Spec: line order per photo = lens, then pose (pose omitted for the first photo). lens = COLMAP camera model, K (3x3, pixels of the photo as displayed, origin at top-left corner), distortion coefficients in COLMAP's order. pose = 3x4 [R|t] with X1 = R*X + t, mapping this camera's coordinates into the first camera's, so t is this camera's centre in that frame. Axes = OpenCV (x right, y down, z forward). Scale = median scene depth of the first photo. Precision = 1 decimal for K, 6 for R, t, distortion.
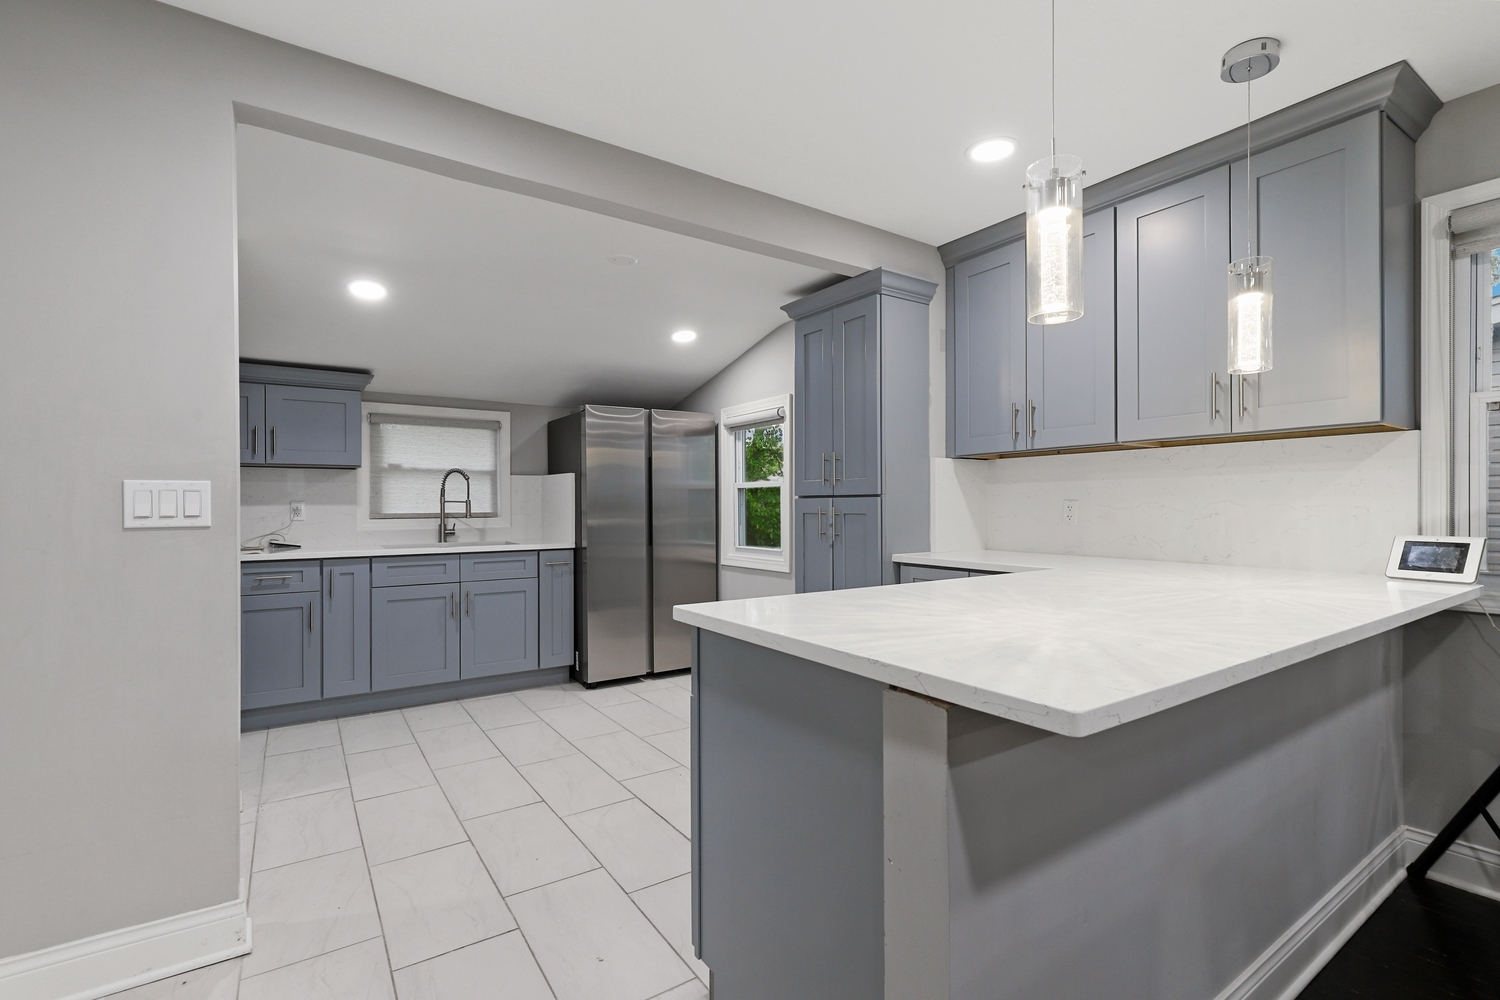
lens RADIAL K [[678.2, 0, 755.0], [0, 678.2, 505.2], [0, 0, 1]] dist [-0.000911, 0.000319]
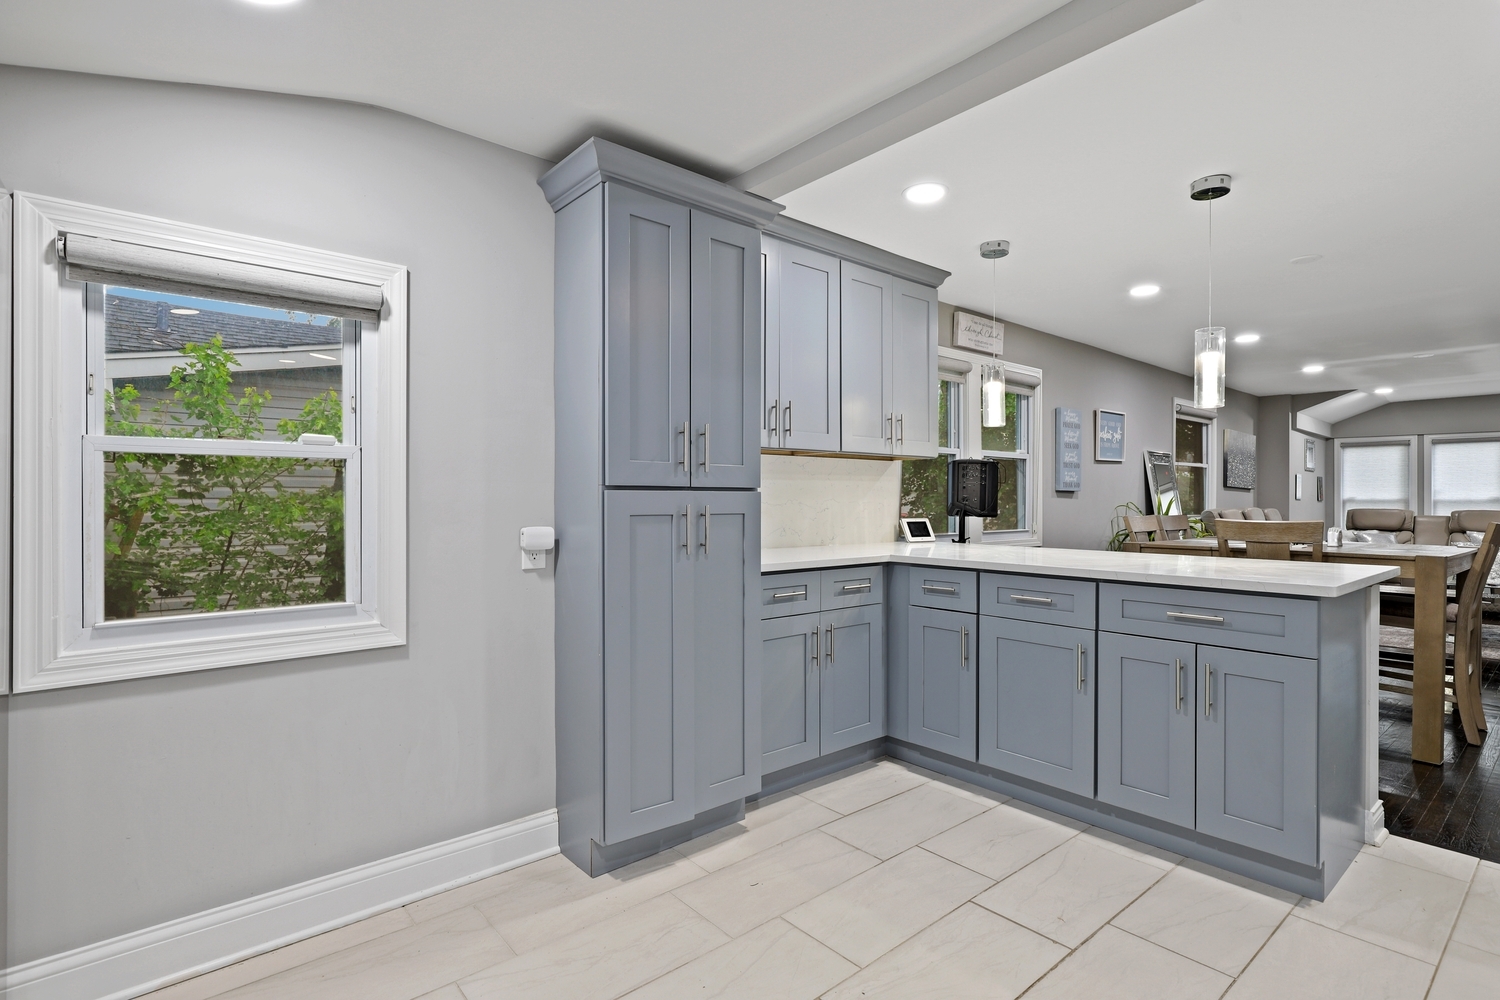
lens RADIAL K [[731.8, 0, 748.3], [0, 731.8, 506.4], [0, 0, 1]] dist [-0.001905, -0.001648]
pose [[-0.106009, 0.000951, 0.994365, -0.484762], [0.003914, 0.999992, -0.000539, 0.004246], [-0.994357, 0.003834, -0.106012, 0.816435]]
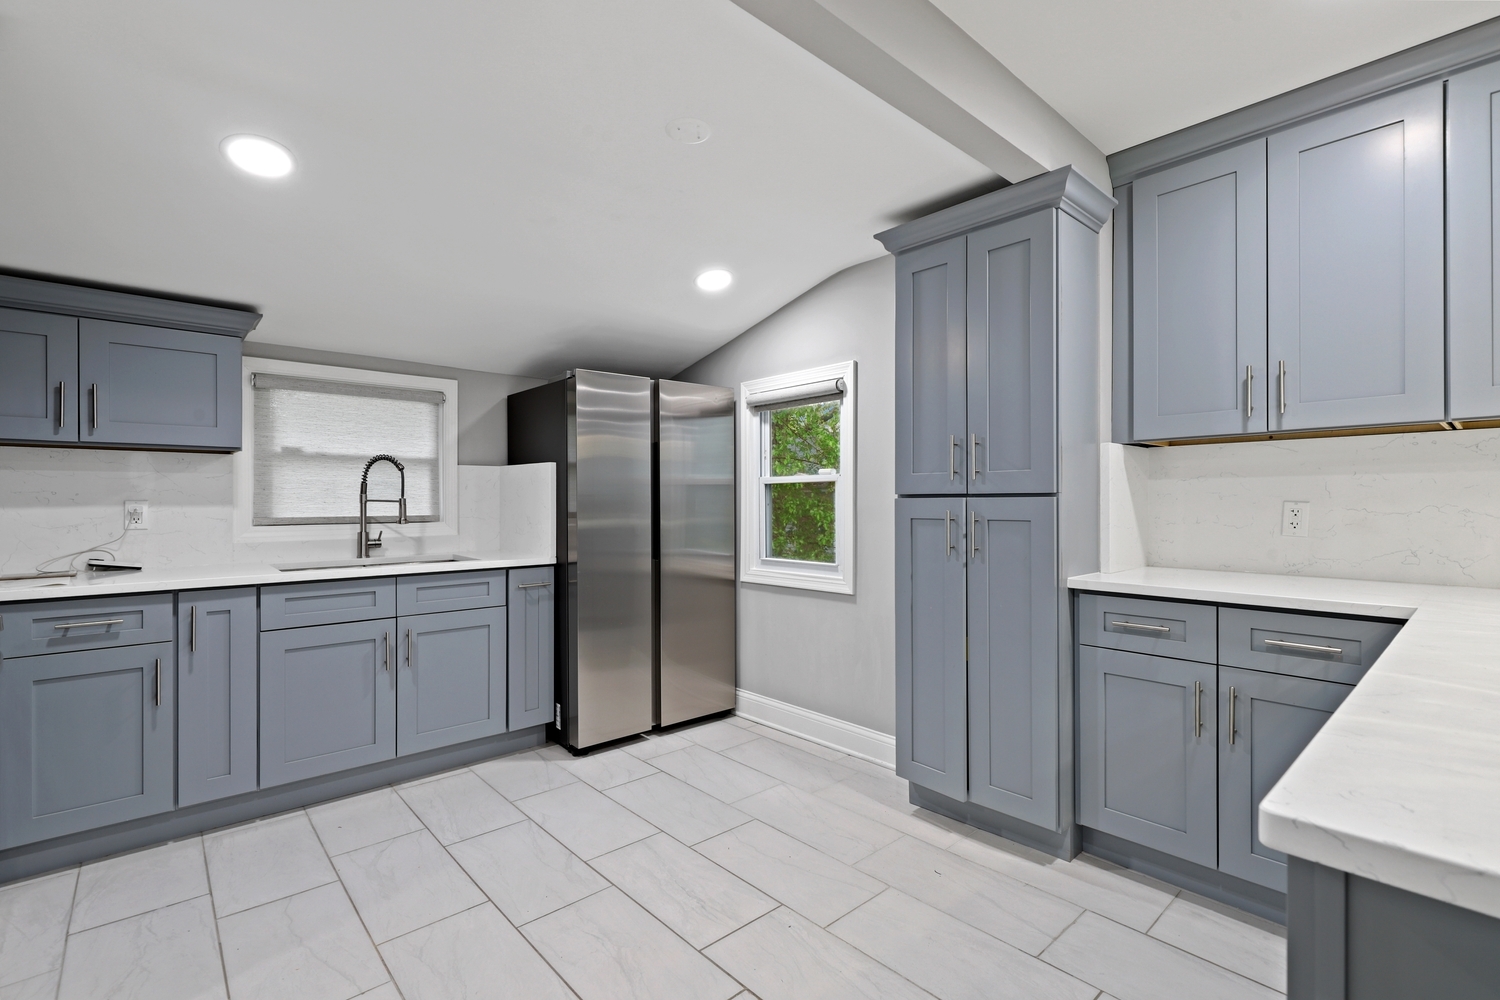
lens RADIAL K [[678.2, 0, 755.5], [0, 678.2, 500.1], [0, 0, 1]] dist [-0.000911, 0.000319]
pose [[0.990585, 0.001194, 0.136897, -0.163463], [-0.000870, 0.999997, -0.002427, -0.005007], [-0.136900, 0.002286, 0.990582, 0.257254]]
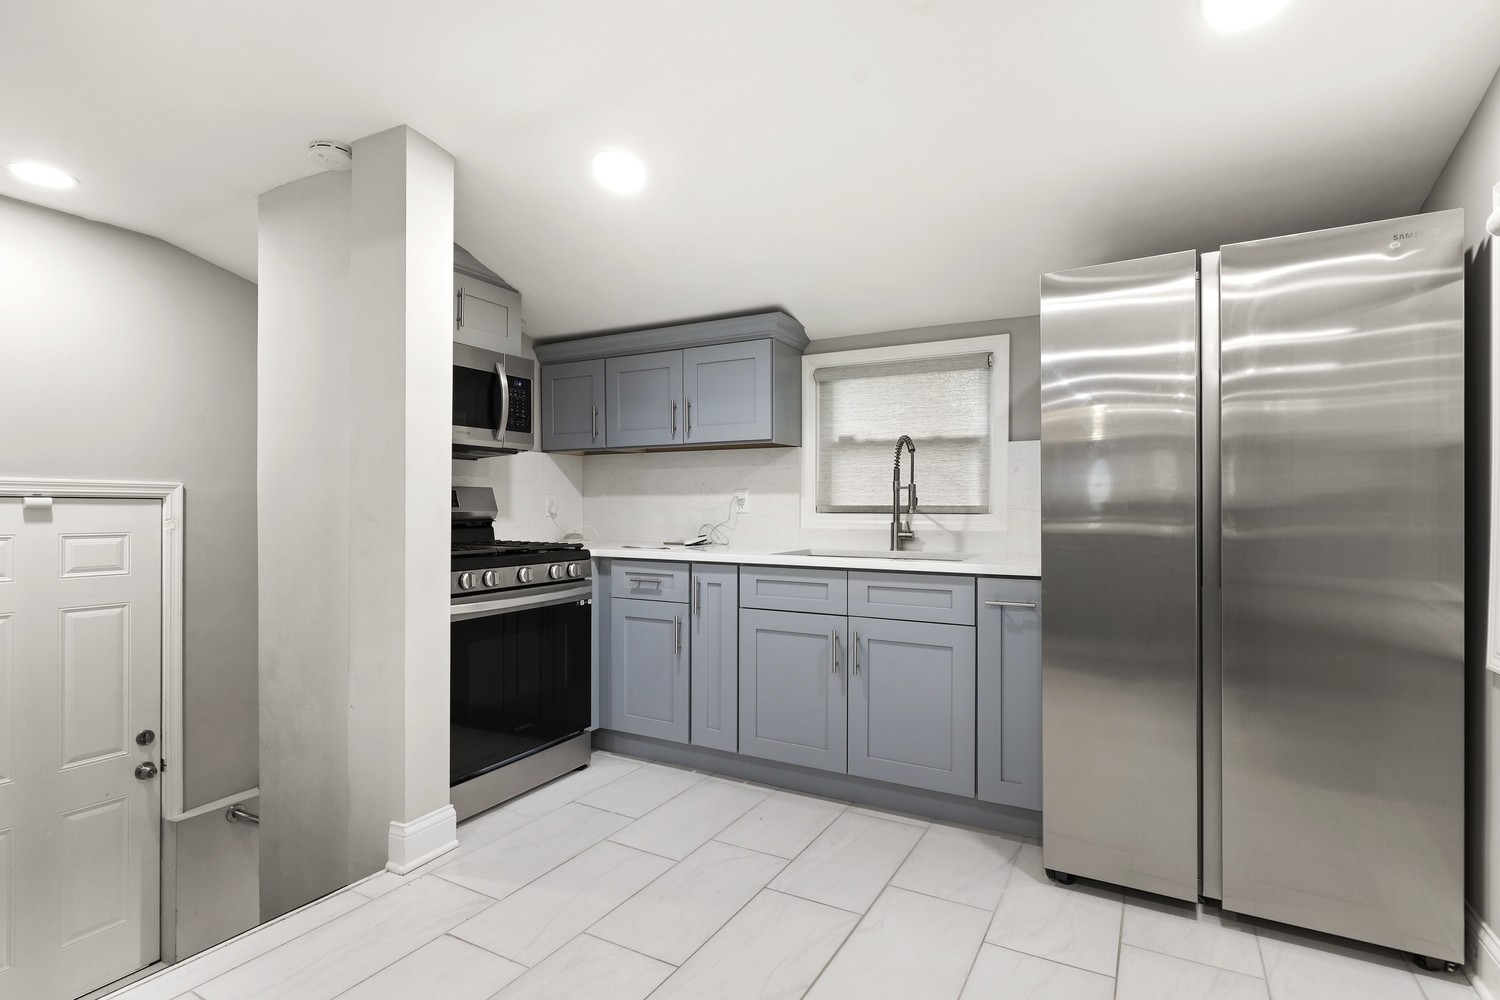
lens RADIAL K [[731.8, 0, 757.7], [0, 731.8, 505.6], [0, 0, 1]] dist [-0.001905, -0.001648]
pose [[0.452077, 0.001893, -0.891977, 0.120056], [-0.005513, 0.999985, -0.000672, 0.014166], [0.891962, 0.005221, 0.452080, 0.617898]]
